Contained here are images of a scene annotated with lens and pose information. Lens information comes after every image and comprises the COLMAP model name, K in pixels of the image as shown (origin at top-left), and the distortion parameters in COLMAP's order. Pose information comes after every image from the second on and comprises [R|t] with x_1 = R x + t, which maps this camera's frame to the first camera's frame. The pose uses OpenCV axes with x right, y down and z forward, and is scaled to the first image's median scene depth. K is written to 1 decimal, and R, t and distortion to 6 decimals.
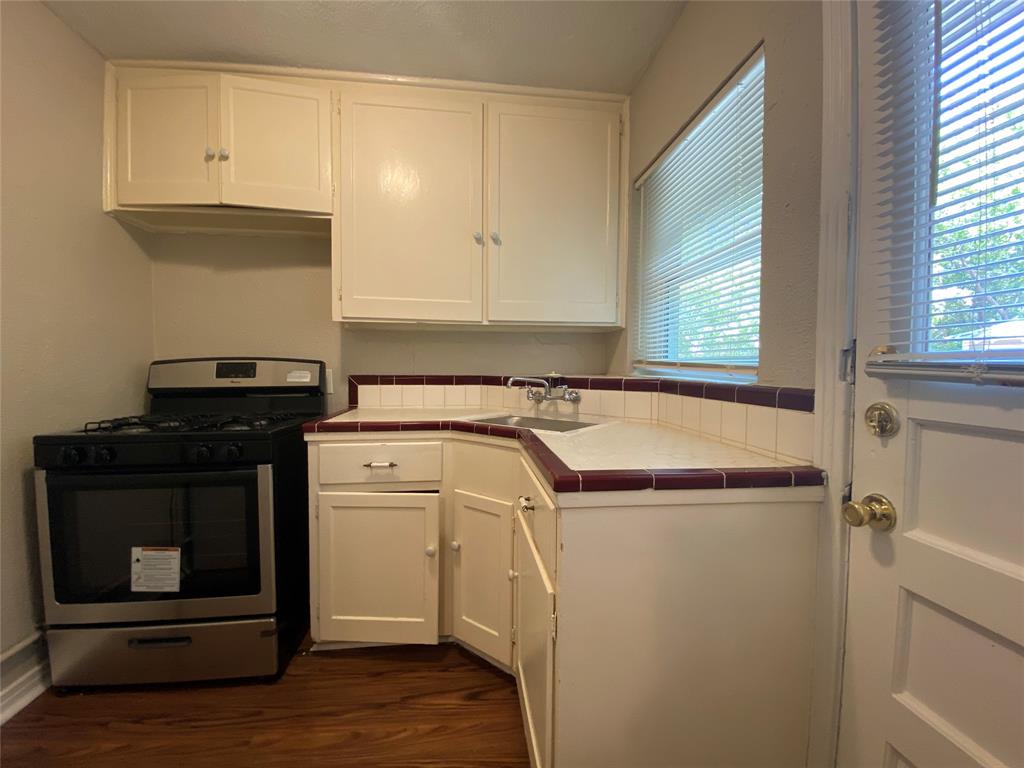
lens RADIAL K [[414.4, 0, 531.8], [0, 414.4, 375.2], [0, 0, 1]] dist [-0.010524, -0.008732]
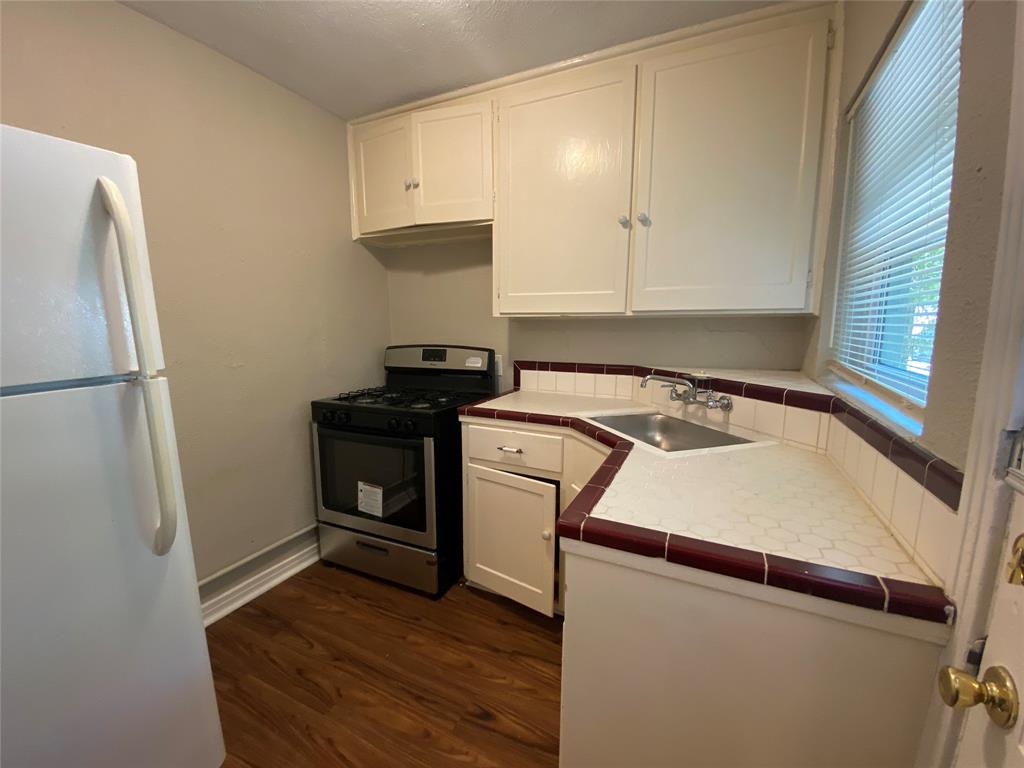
lens RADIAL K [[414.4, 0, 508.5], [0, 414.4, 383.0], [0, 0, 1]] dist [-0.010524, -0.008732]
pose [[0.836703, 0.071249, -0.543002, 0.203746], [-0.014335, 0.994011, 0.108338, -0.078193], [0.547469, -0.082863, 0.832713, 0.060981]]
